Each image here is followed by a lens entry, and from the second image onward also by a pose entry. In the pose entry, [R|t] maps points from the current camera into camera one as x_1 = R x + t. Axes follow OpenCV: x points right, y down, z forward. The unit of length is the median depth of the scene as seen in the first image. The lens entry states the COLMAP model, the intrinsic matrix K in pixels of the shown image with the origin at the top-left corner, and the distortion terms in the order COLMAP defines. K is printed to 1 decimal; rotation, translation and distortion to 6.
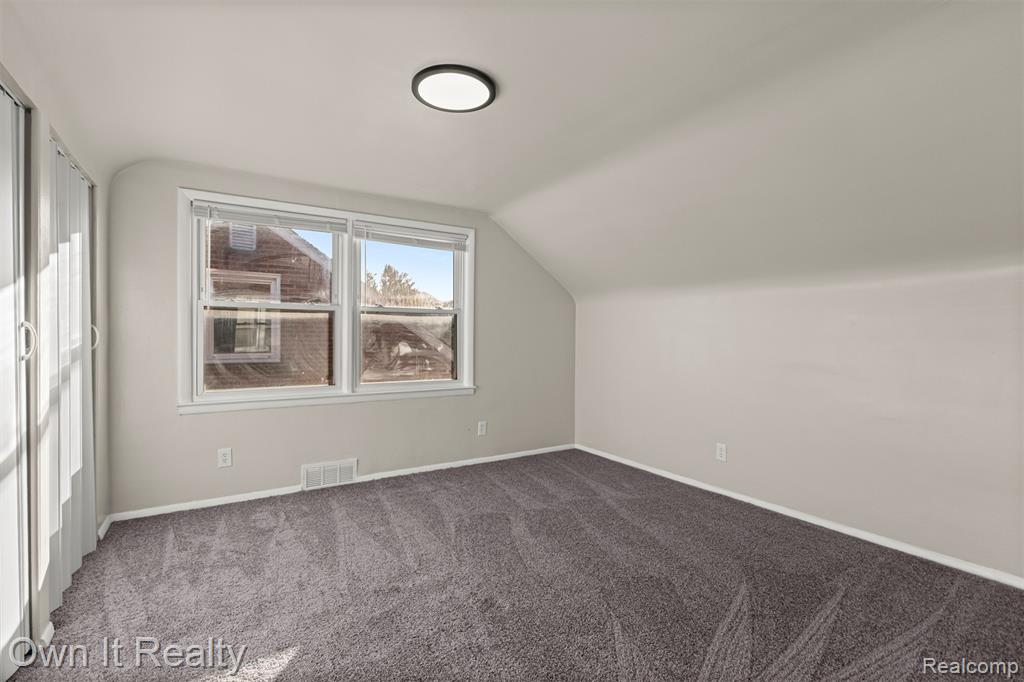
lens RADIAL K [[470.6, 0, 497.4], [0, 470.6, 341.2], [0, 0, 1]] dist [-0.002280, -0.000767]
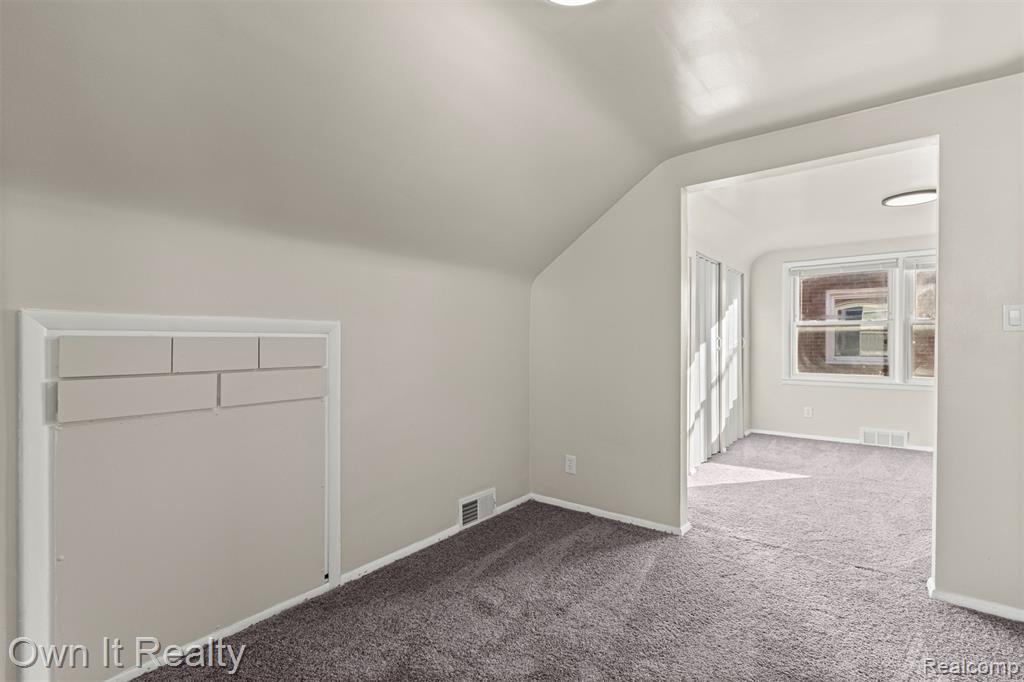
lens RADIAL K [[470.6, 0, 497.4], [0, 470.6, 341.2], [0, 0, 1]] dist [-0.002280, -0.000767]
pose [[0.334714, -0.003640, -0.942313, 0.695692], [-0.006187, 0.999963, -0.006060, 0.003762], [0.942299, 0.007858, 0.334679, -0.687028]]
